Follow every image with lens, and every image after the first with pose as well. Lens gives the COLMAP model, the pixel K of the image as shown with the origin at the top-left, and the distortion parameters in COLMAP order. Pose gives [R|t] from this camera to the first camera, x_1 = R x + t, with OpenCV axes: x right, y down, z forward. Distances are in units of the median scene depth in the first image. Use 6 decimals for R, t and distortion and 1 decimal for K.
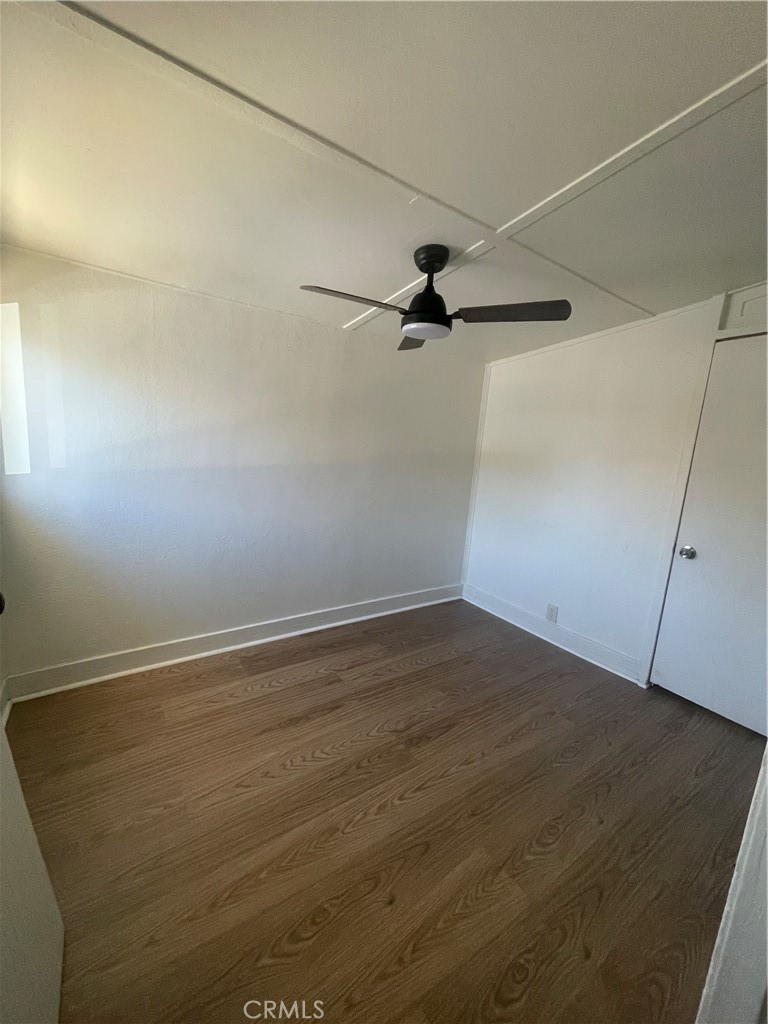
lens RADIAL K [[416.3, 0, 384.0], [0, 416.3, 512.0], [0, 0, 1]] dist [0.010093, -0.000285]
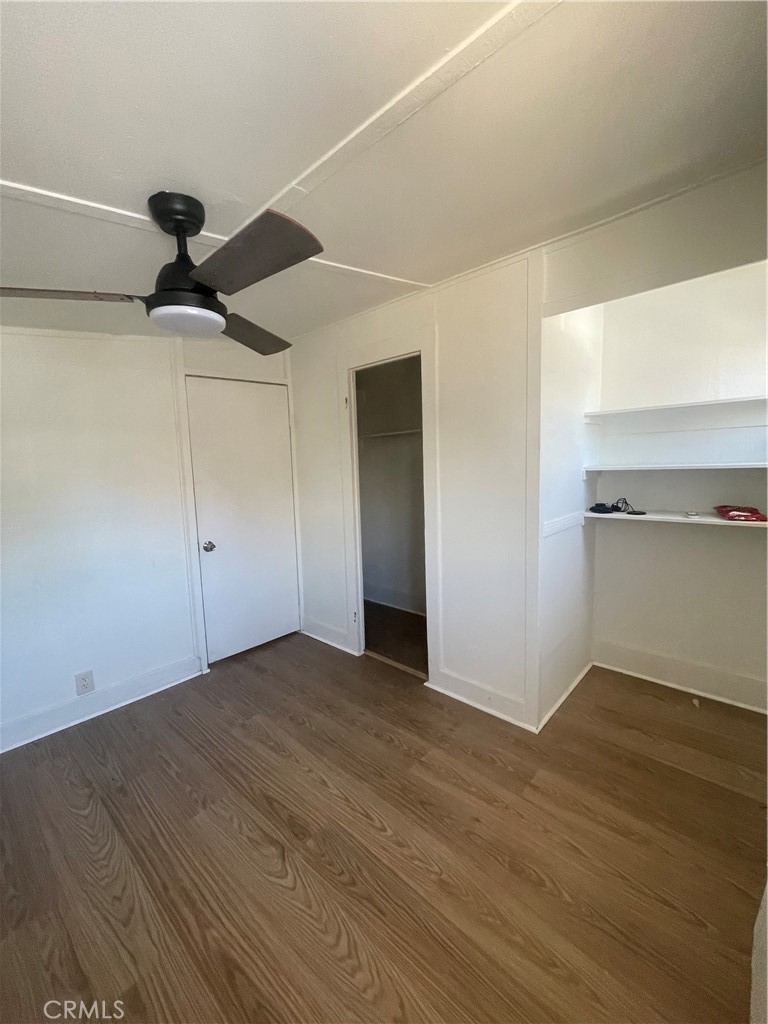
lens RADIAL K [[416.3, 0, 384.0], [0, 416.3, 512.0], [0, 0, 1]] dist [0.010093, -0.000285]
pose [[-0.222292, -0.174690, 0.959203, -0.688590], [0.174992, 0.960693, 0.215515, -0.220797], [-0.959148, 0.215760, -0.182985, 0.902356]]
